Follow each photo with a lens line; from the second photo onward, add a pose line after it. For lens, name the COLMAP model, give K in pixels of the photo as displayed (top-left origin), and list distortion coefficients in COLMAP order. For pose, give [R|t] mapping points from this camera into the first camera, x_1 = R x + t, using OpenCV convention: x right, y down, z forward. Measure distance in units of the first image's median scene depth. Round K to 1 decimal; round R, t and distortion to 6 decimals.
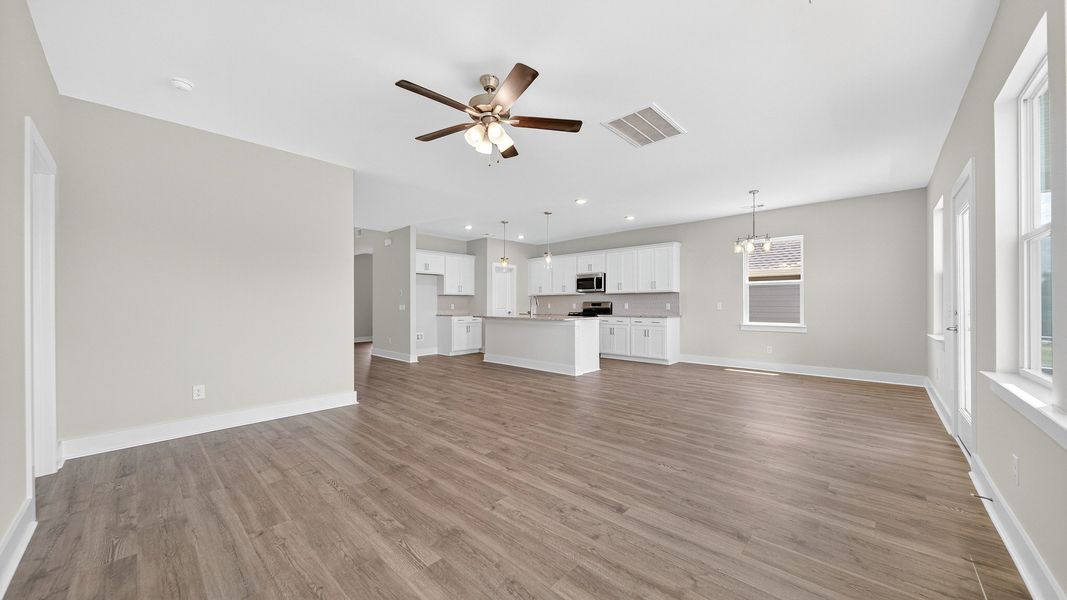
lens RADIAL K [[373.1, 0, 536.8], [0, 373.1, 302.0], [0, 0, 1]] dist [-0.000242, -0.001347]
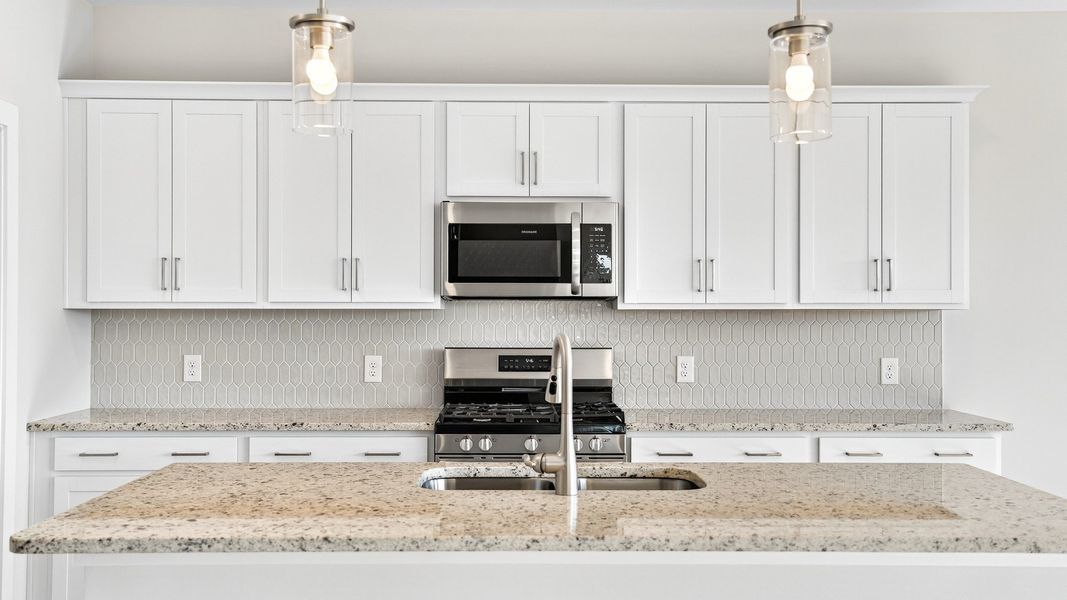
lens RADIAL K [[1016.6, 0, 529.6], [0, 1016.6, 307.5], [0, 0, 1]] dist [0.050417, 0.000000]
pose [[0.723719, 0.018850, 0.689837, -0.295795], [-0.007286, 0.999780, -0.019676, -0.017188], [-0.690056, 0.009214, 0.723697, 0.878710]]
